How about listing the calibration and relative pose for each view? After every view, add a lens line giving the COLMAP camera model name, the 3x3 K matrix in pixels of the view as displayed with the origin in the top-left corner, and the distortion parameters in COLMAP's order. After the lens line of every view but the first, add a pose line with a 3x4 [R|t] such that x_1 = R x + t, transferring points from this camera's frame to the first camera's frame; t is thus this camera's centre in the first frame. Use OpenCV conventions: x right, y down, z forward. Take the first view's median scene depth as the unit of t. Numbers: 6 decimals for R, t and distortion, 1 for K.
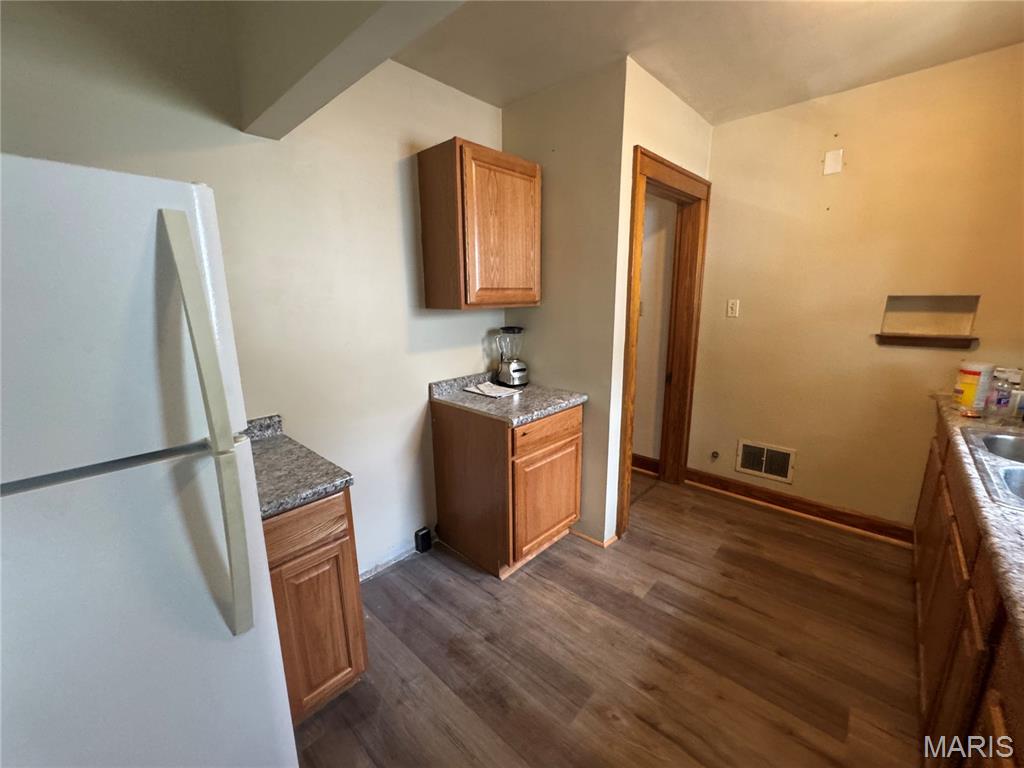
lens RADIAL K [[407.8, 0, 511.7], [0, 407.8, 384.2], [0, 0, 1]] dist [-0.003098, 0.000792]
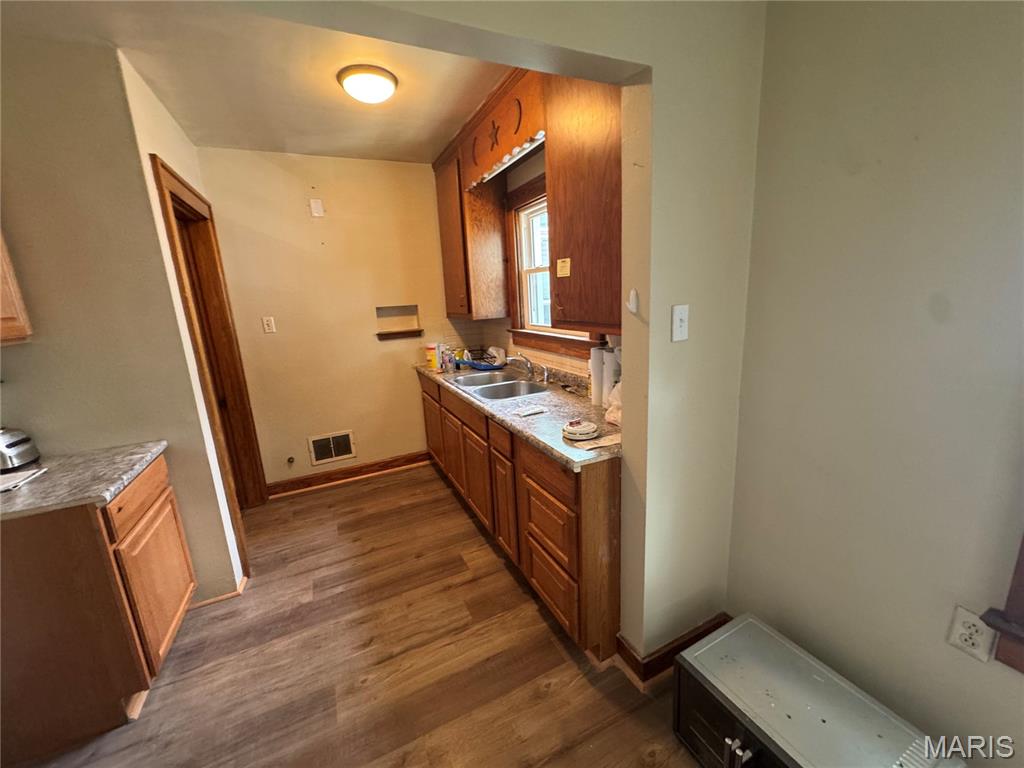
lens RADIAL K [[407.8, 0, 510.5], [0, 407.8, 382.7], [0, 0, 1]] dist [-0.003098, 0.000792]
pose [[0.371830, -0.207774, 0.904750, -0.291916], [0.246982, 0.961644, 0.119336, -0.011060], [-0.894842, 0.179084, 0.408885, 0.012950]]
